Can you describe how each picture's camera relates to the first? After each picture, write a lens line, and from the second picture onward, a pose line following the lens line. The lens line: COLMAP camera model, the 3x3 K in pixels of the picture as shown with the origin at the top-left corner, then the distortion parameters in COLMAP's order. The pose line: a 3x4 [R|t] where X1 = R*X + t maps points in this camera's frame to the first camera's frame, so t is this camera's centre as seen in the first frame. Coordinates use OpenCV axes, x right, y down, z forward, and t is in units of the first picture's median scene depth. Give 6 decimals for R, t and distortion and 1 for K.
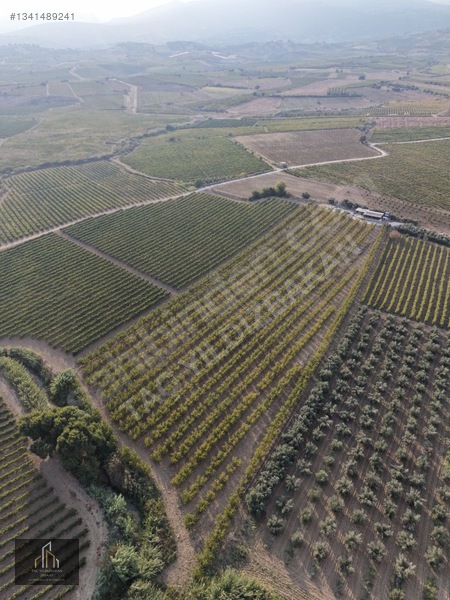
lens RADIAL K [[400.6, 0, 225.0], [0, 400.6, 300.0], [0, 0, 1]] dist [0.012525, -0.009077]
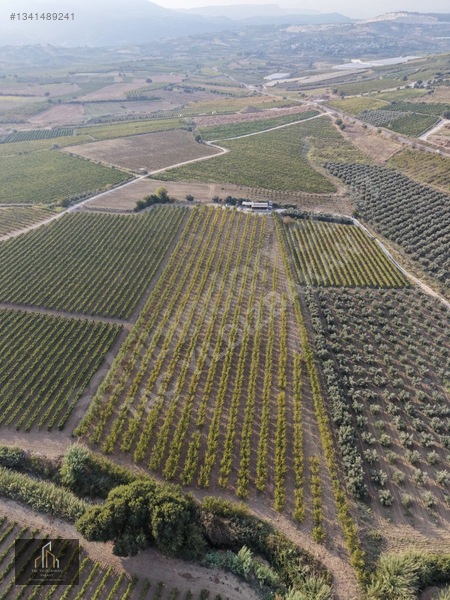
lens RADIAL K [[400.6, 0, 225.0], [0, 400.6, 300.0], [0, 0, 1]] dist [0.012525, -0.009077]
pose [[0.874682, -0.253660, 0.413023, -0.202425], [0.256717, 0.965236, 0.049141, -0.039380], [-0.411130, 0.063047, 0.909394, 0.063650]]
